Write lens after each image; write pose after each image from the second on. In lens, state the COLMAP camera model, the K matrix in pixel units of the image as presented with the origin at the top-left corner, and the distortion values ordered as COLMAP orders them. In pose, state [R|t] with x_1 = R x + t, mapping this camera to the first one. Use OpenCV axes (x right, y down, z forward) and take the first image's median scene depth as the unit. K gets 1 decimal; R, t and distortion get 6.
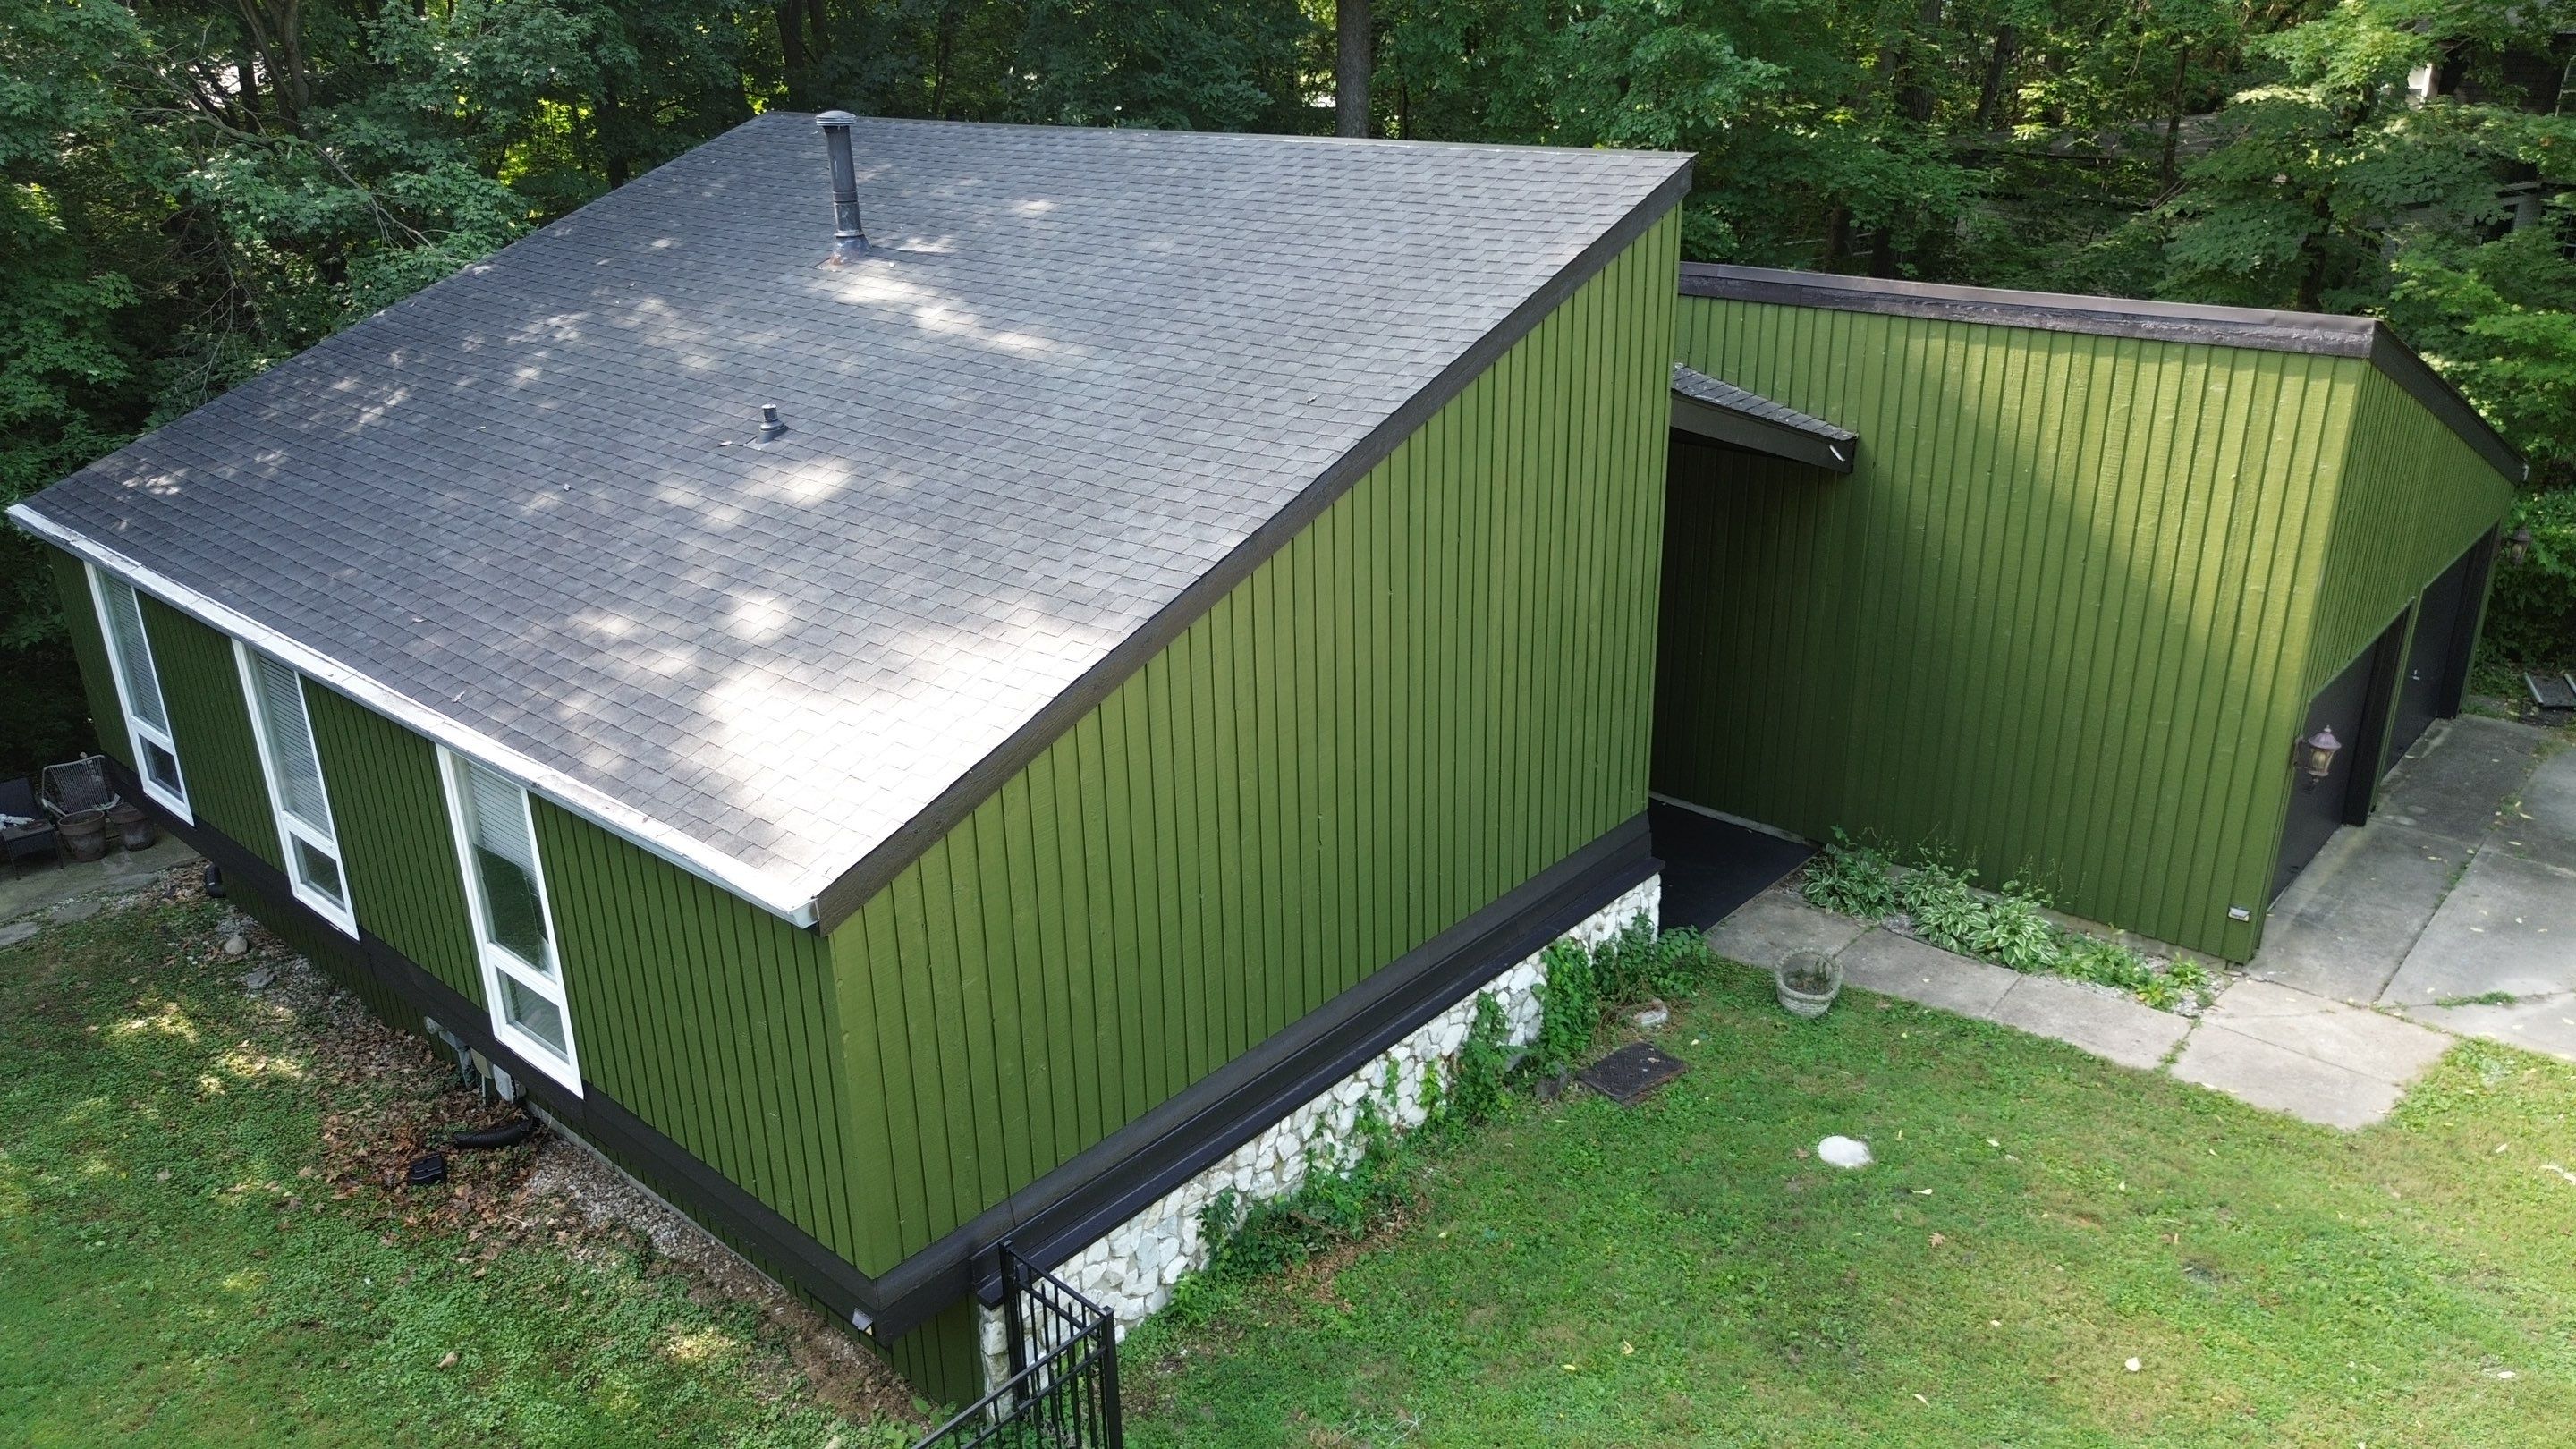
lens RADIAL K [[1822.8, 0, 1288.0], [0, 1822.8, 724.5], [0, 0, 1]] dist [0.072039, -0.080822]
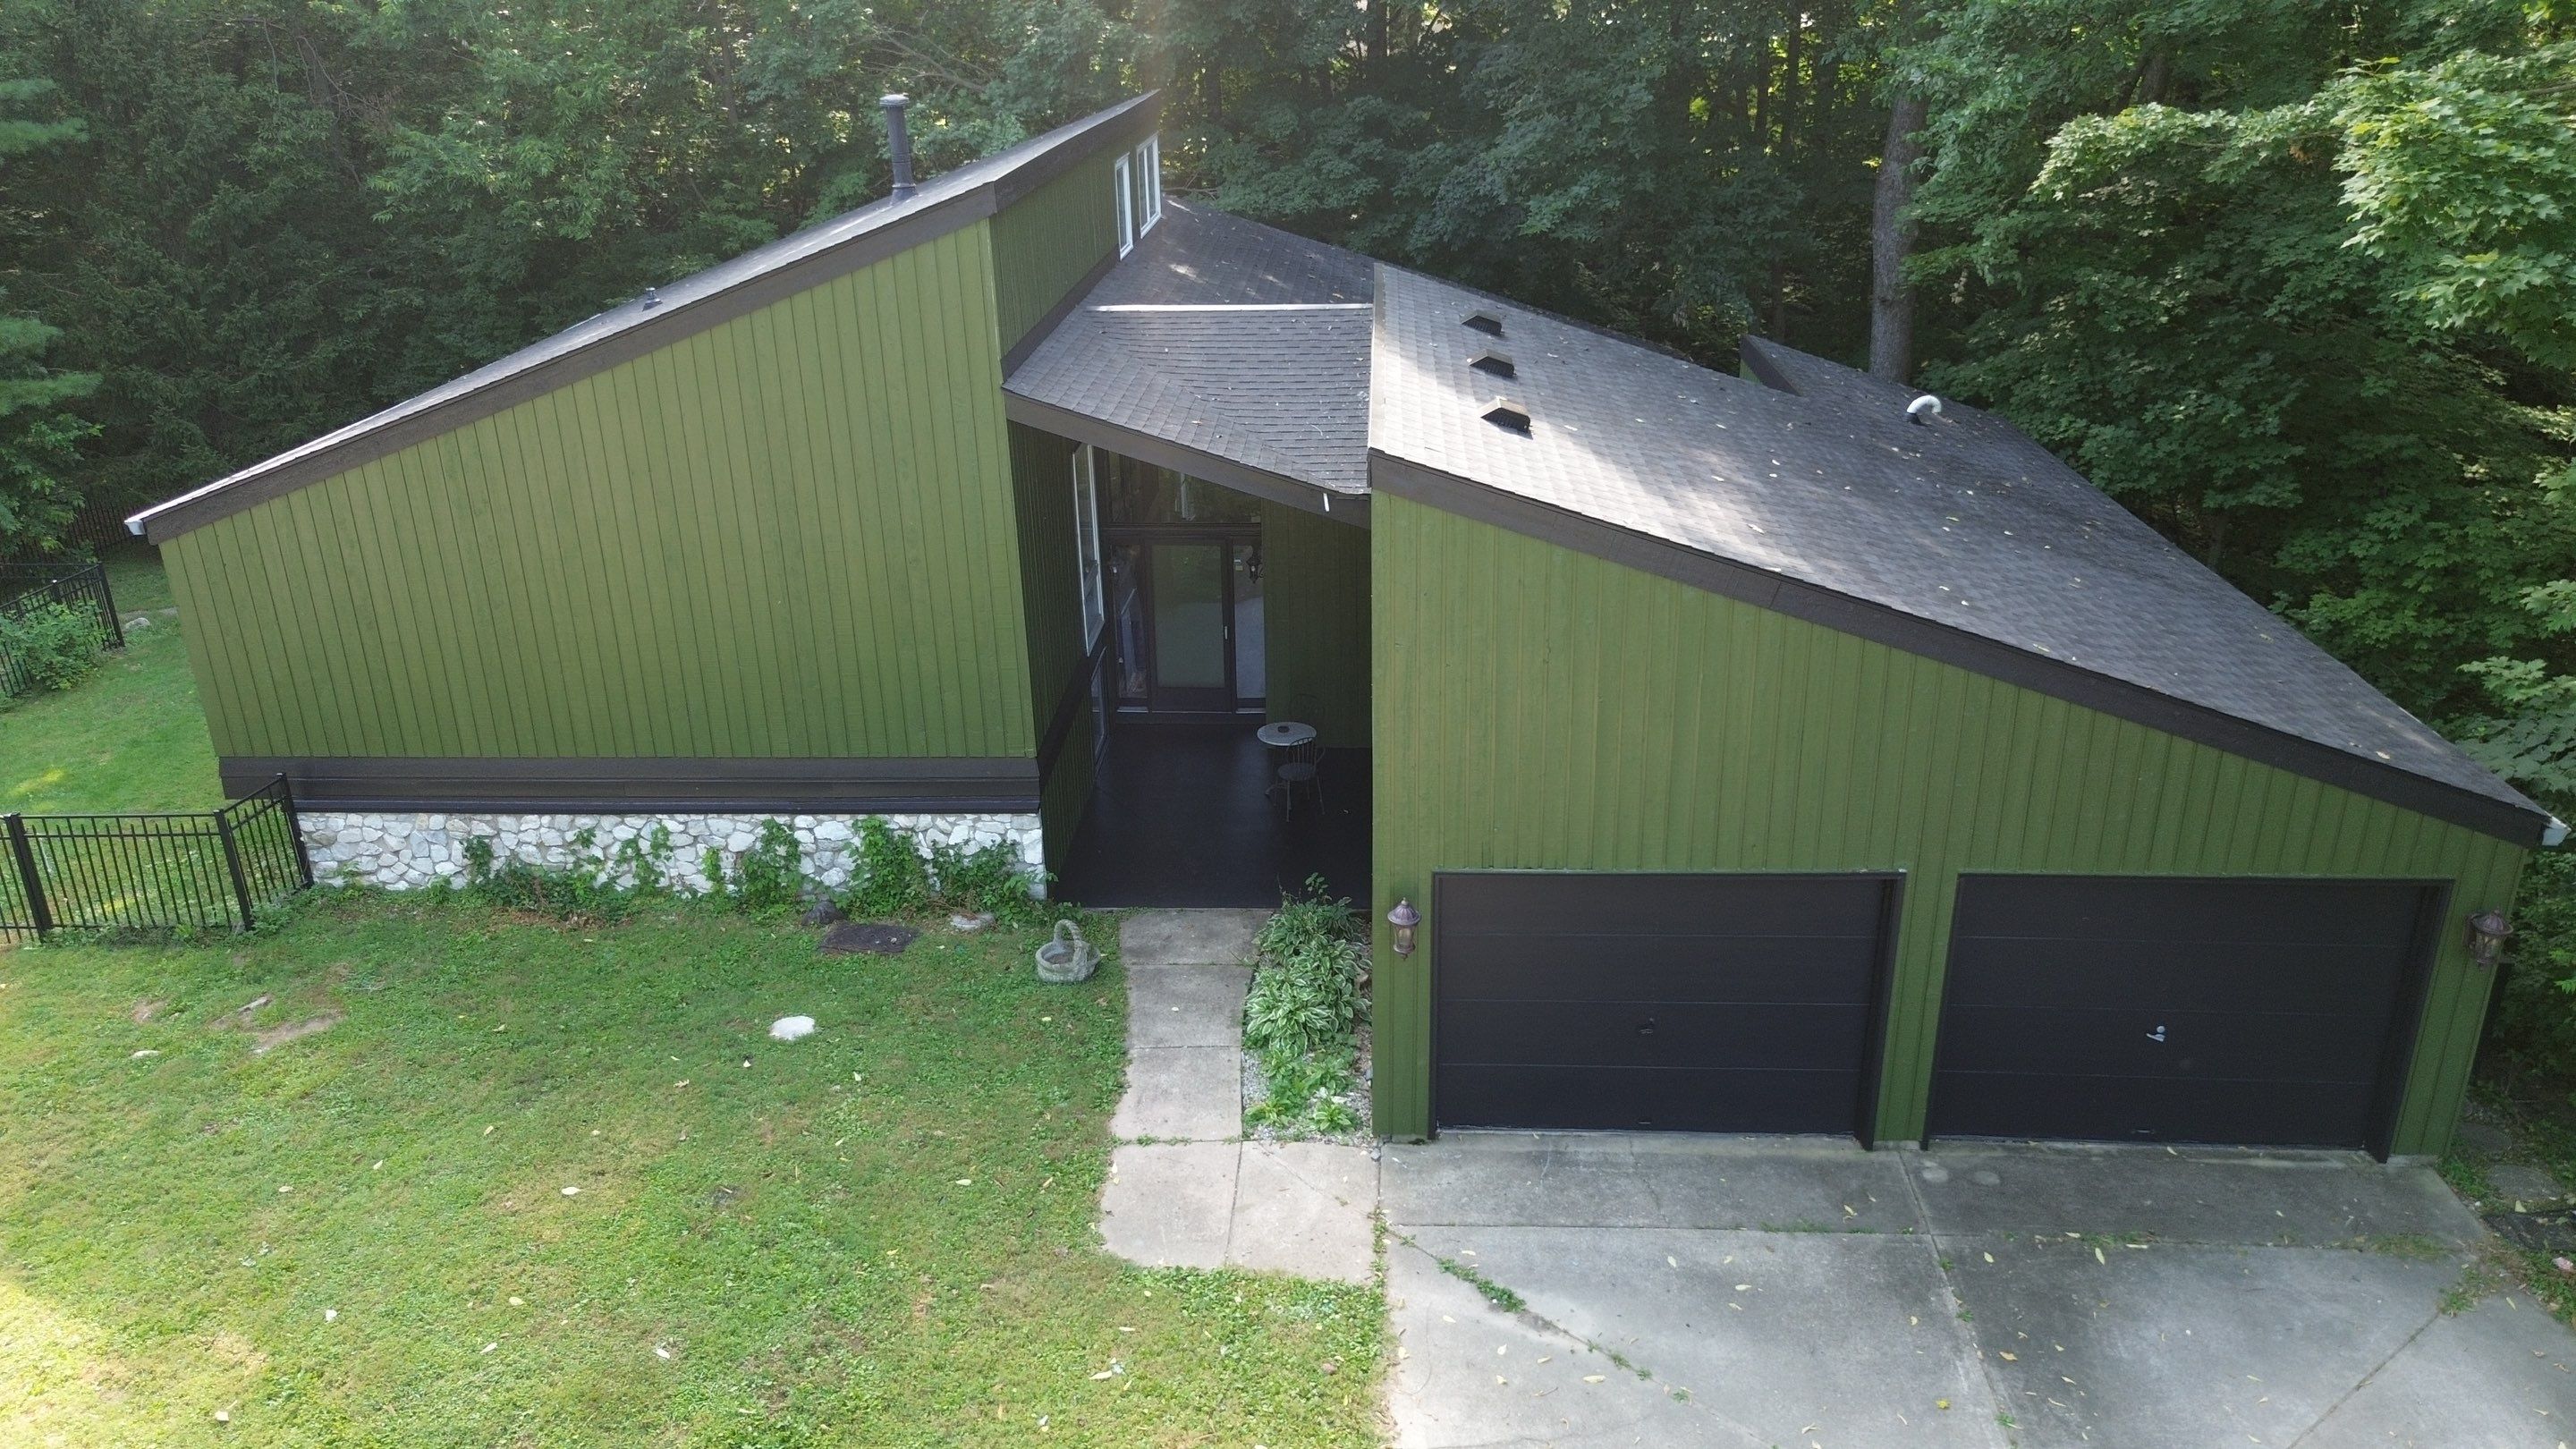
lens RADIAL K [[1822.8, 0, 1288.0], [0, 1822.8, 724.5], [0, 0, 1]] dist [0.072039, -0.080822]
pose [[0.623669, 0.304512, -0.719937, 1.174794], [-0.280784, 0.946804, 0.157232, -0.208163], [0.729519, 0.104086, 0.675994, 0.372486]]
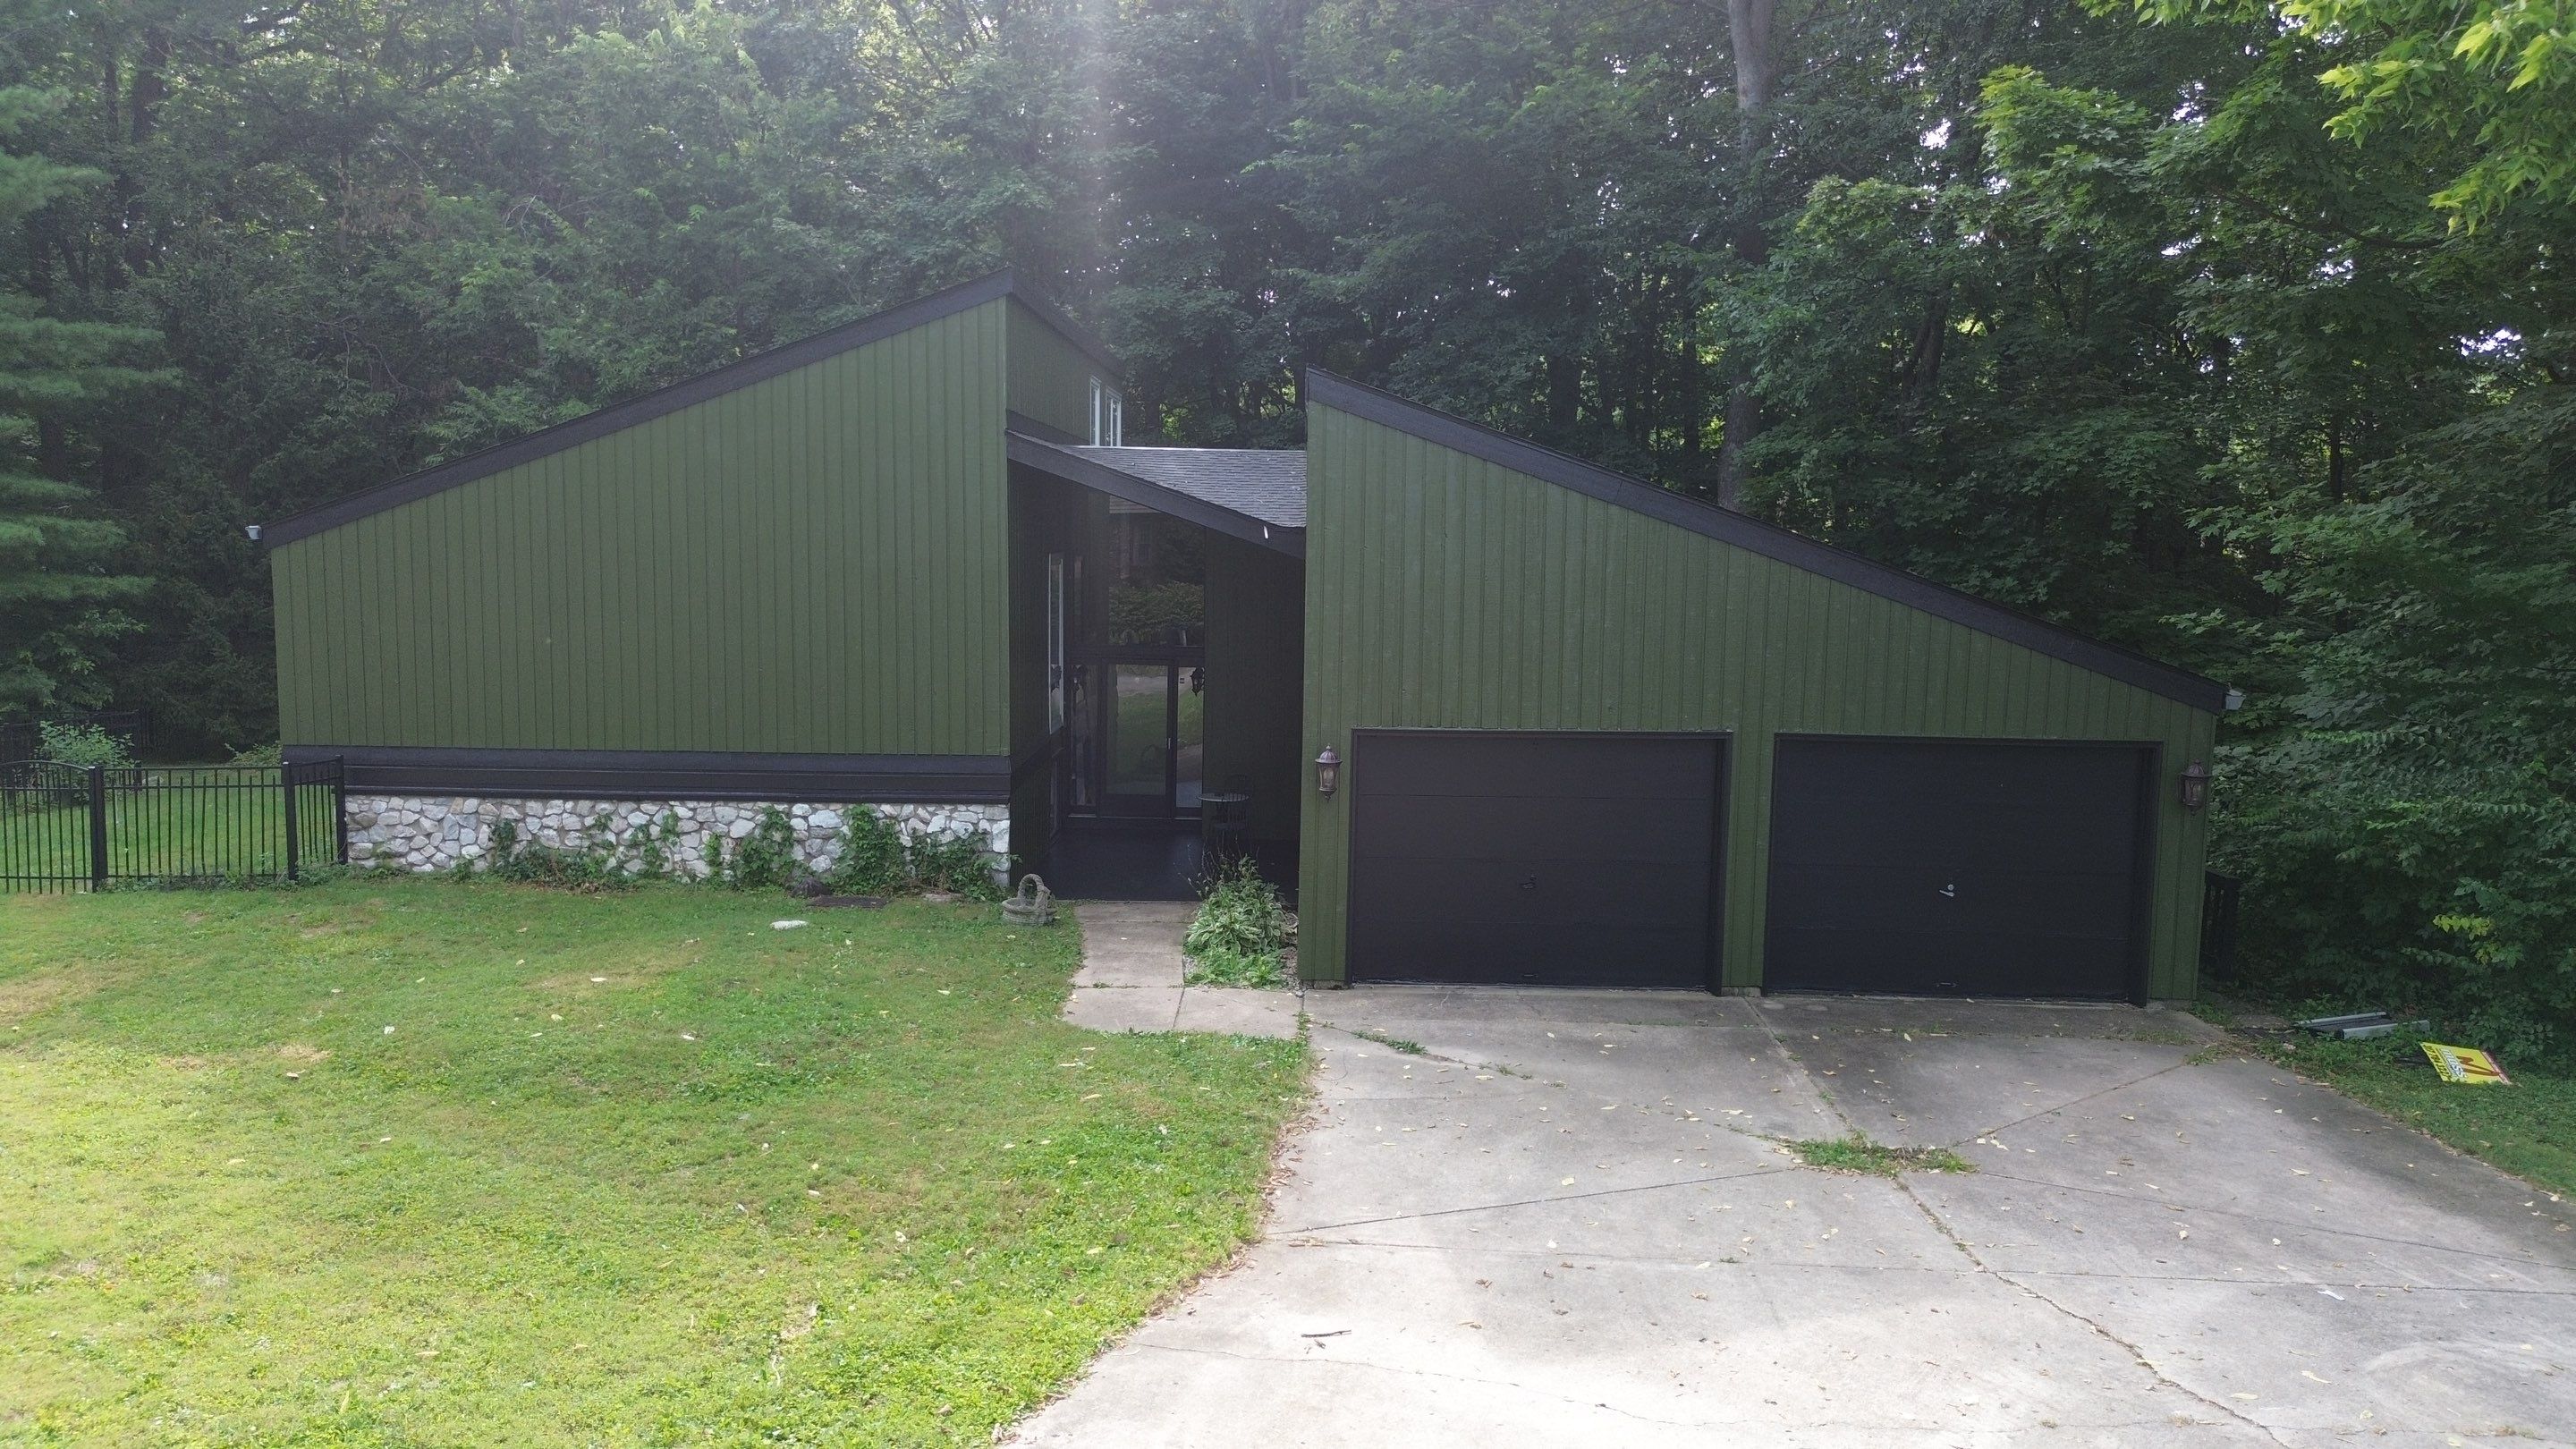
lens RADIAL K [[1822.8, 0, 1288.0], [0, 1822.8, 724.5], [0, 0, 1]] dist [0.072039, -0.080822]
pose [[0.654530, 0.112030, -0.747690, 1.391676], [-0.306569, 0.943334, -0.127027, 0.137488], [0.691091, 0.312361, 0.651785, 0.297105]]
